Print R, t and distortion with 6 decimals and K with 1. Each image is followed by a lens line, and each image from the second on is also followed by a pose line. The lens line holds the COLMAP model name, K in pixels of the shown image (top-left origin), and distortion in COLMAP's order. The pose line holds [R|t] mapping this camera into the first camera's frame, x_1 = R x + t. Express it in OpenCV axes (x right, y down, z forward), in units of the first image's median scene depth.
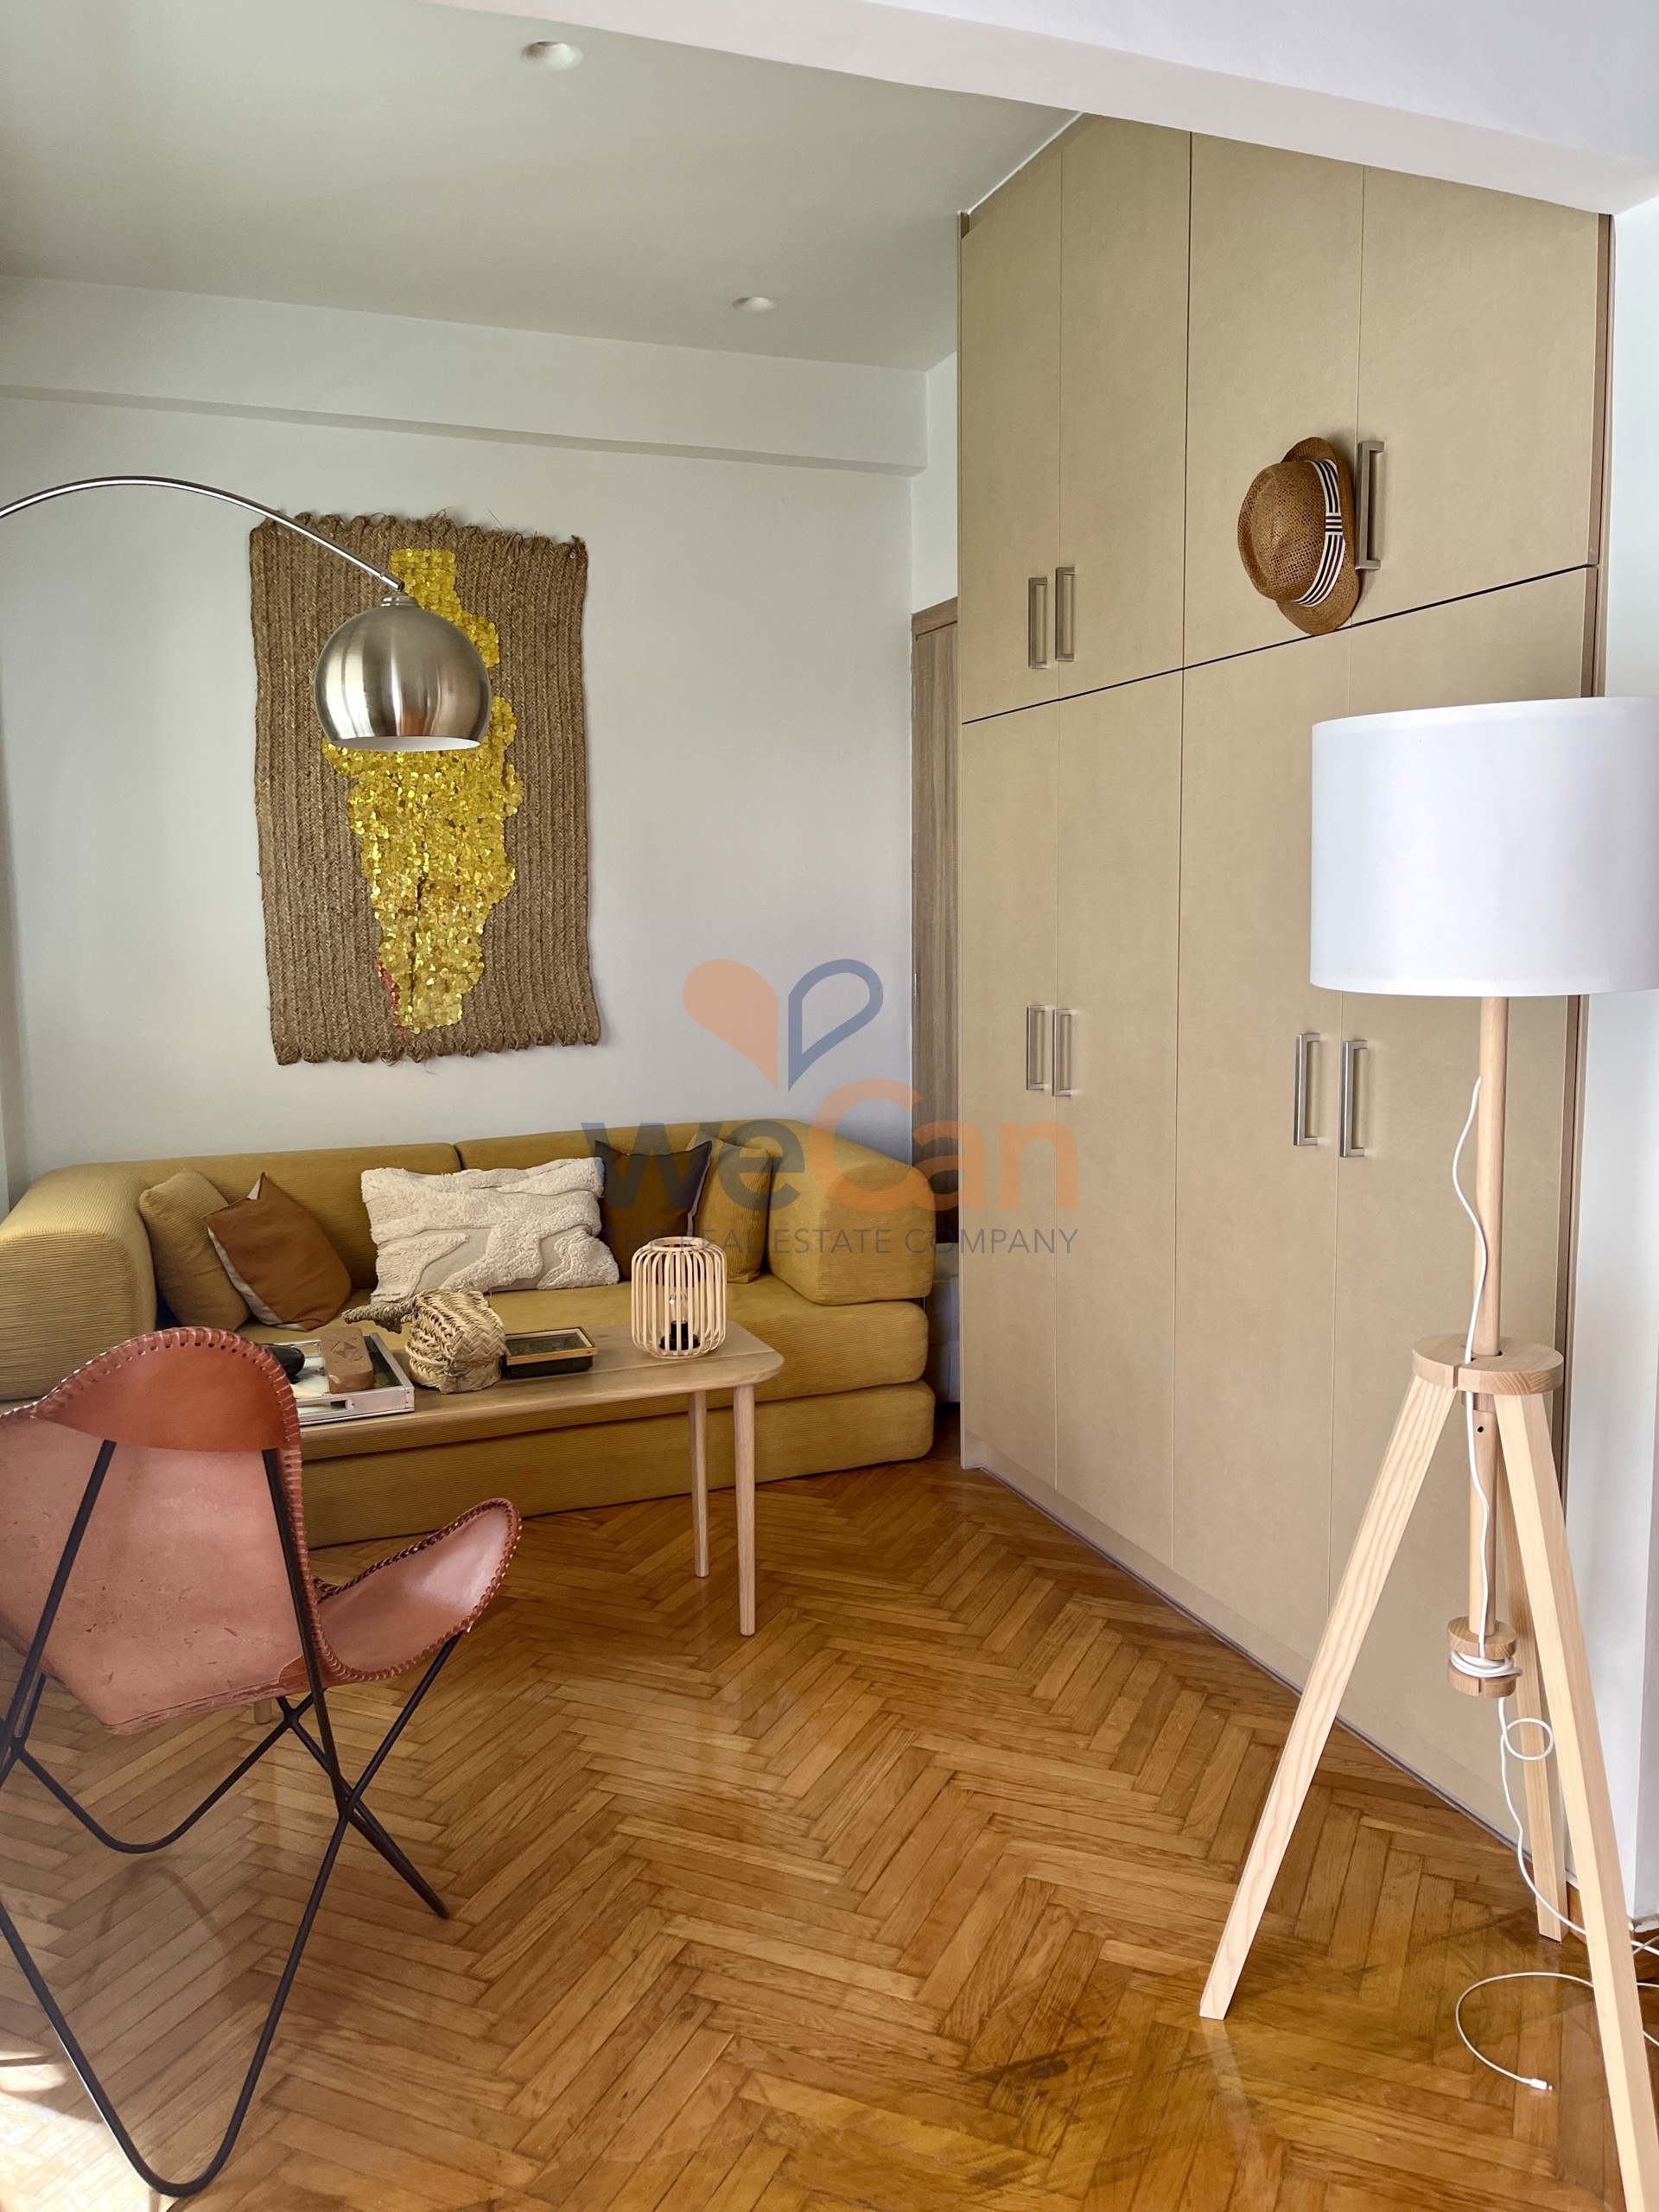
lens RADIAL K [[1690.7, 0, 841.0], [0, 1690.7, 1109.7], [0, 0, 1]] dist [0.076042, -0.097122]
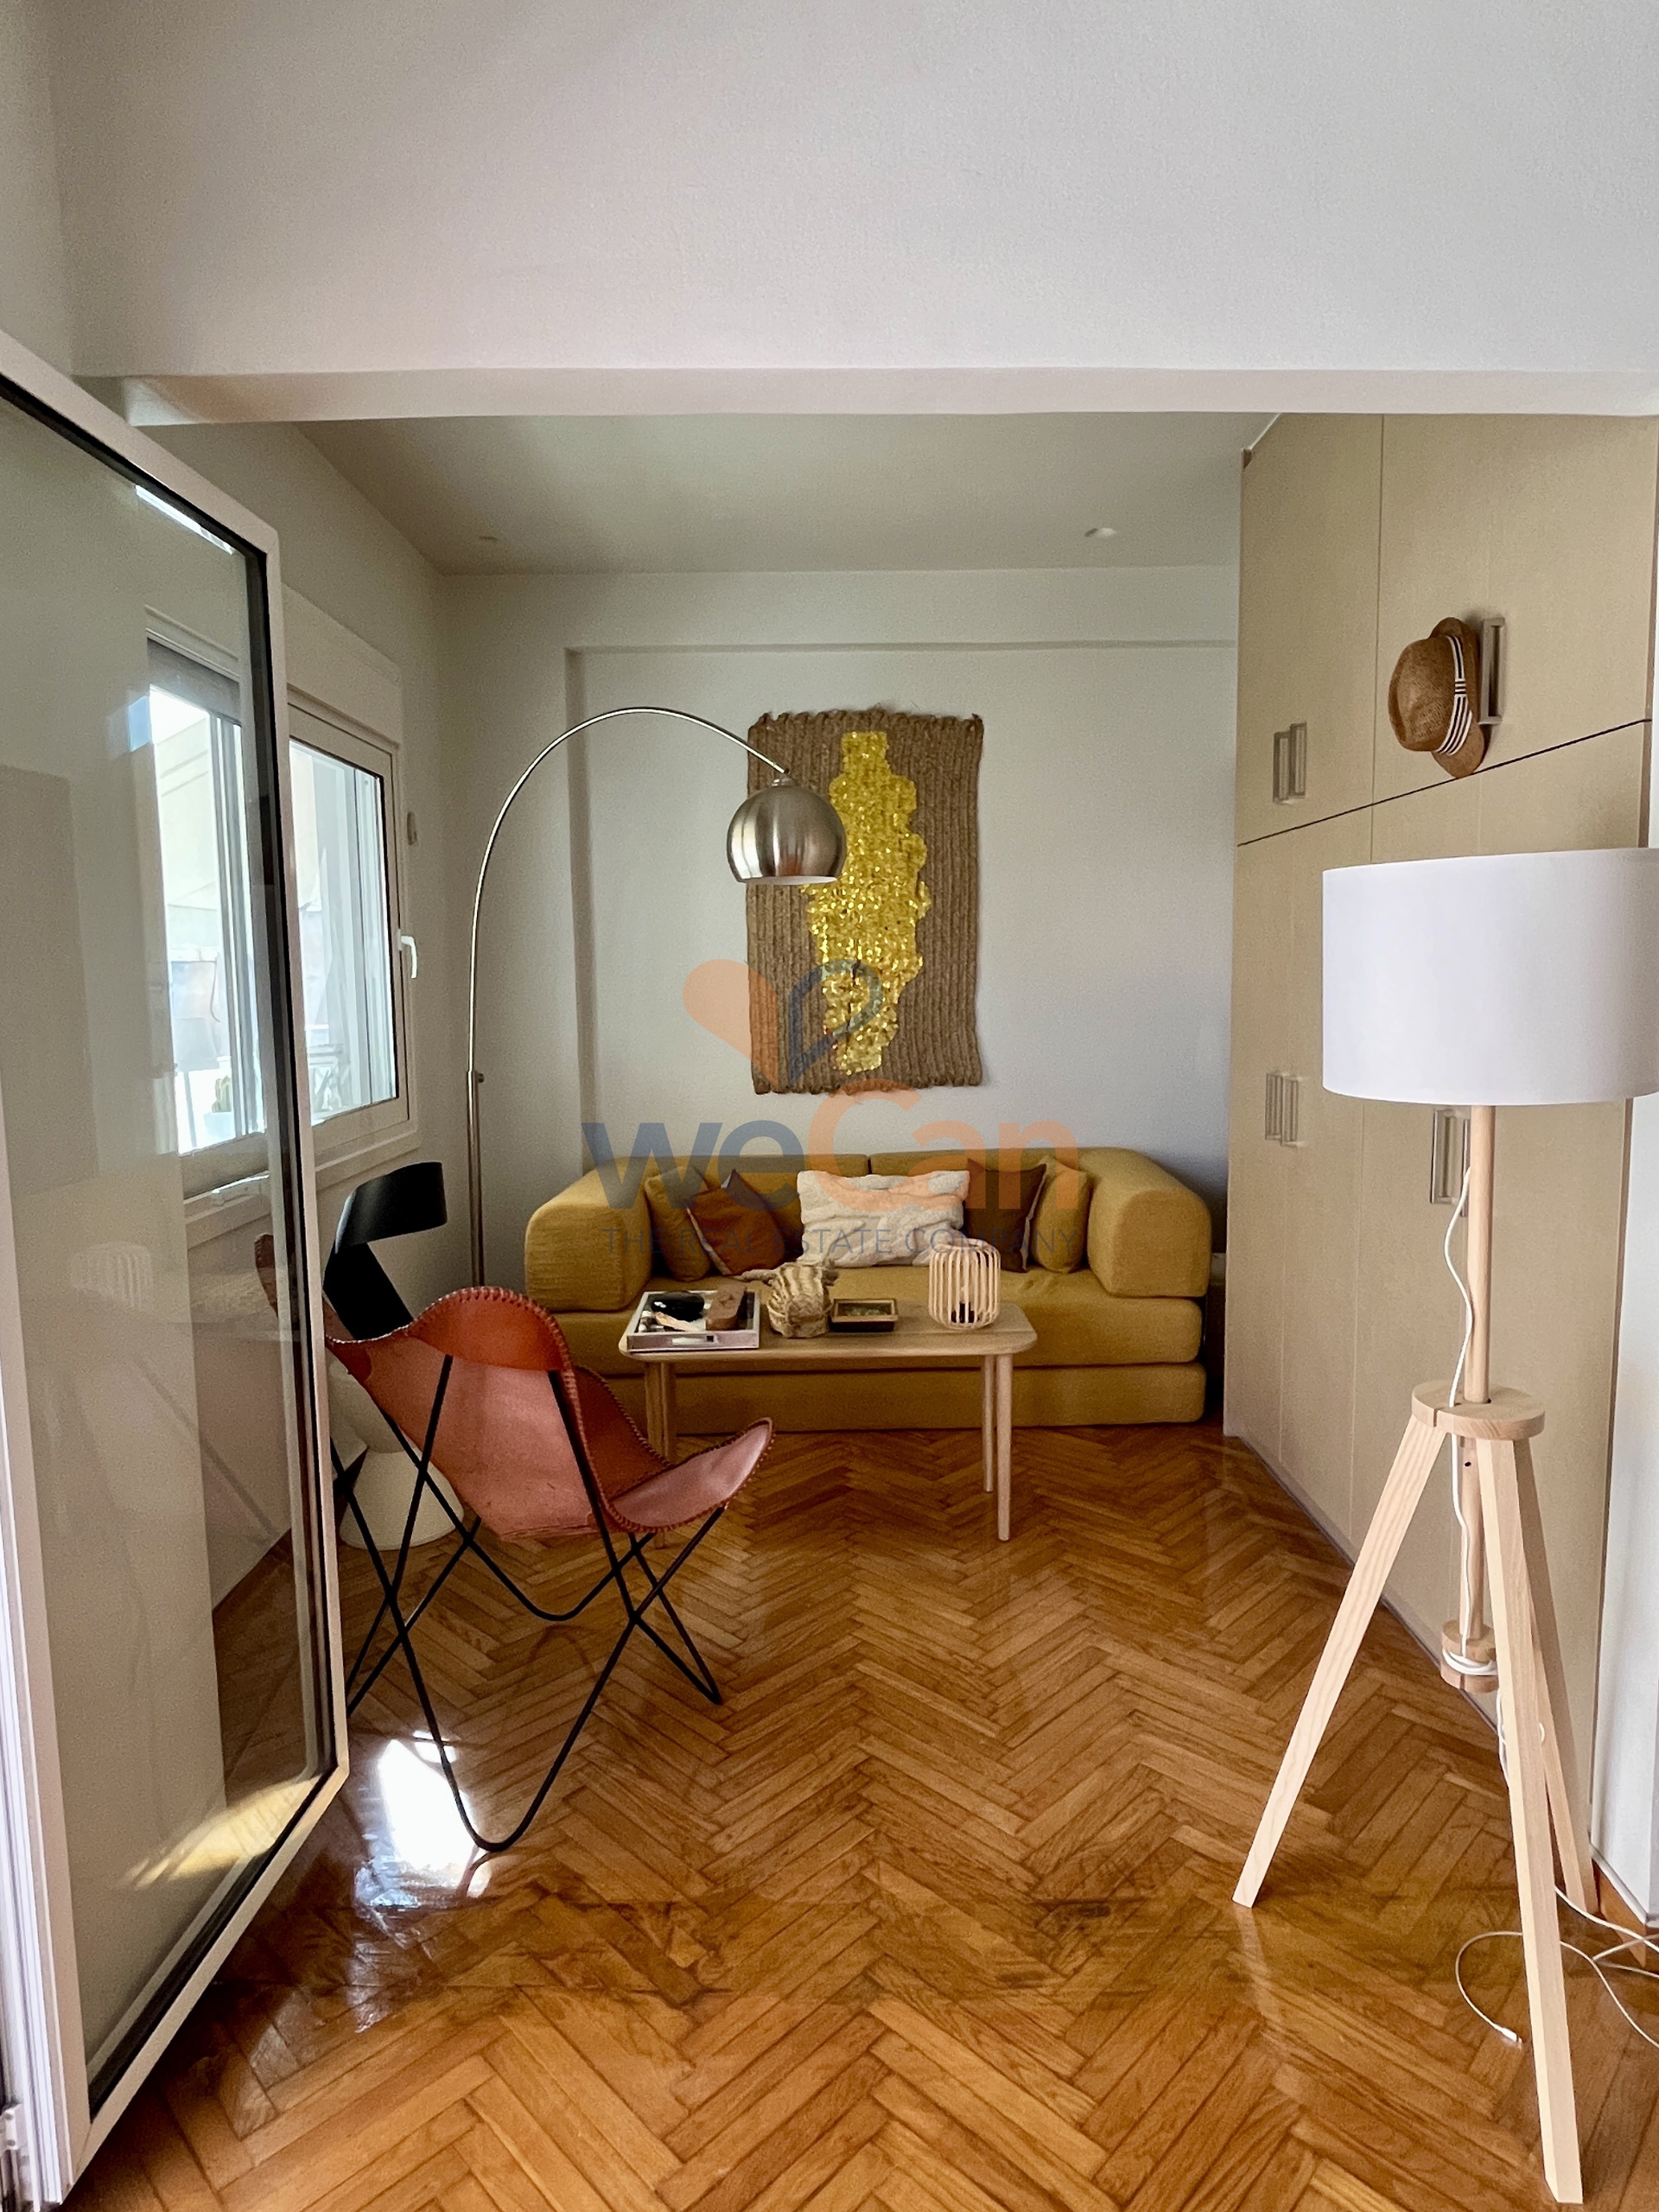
lens RADIAL K [[1277.8, 0, 828.9], [0, 1277.8, 1108.7], [0, 0, 1]] dist [0.003722, 0.003874]
pose [[0.938371, 0.038026, -0.343532, 0.170027], [-0.041023, 0.999157, -0.001457, -0.025631], [0.343187, 0.015459, 0.939140, 0.009651]]
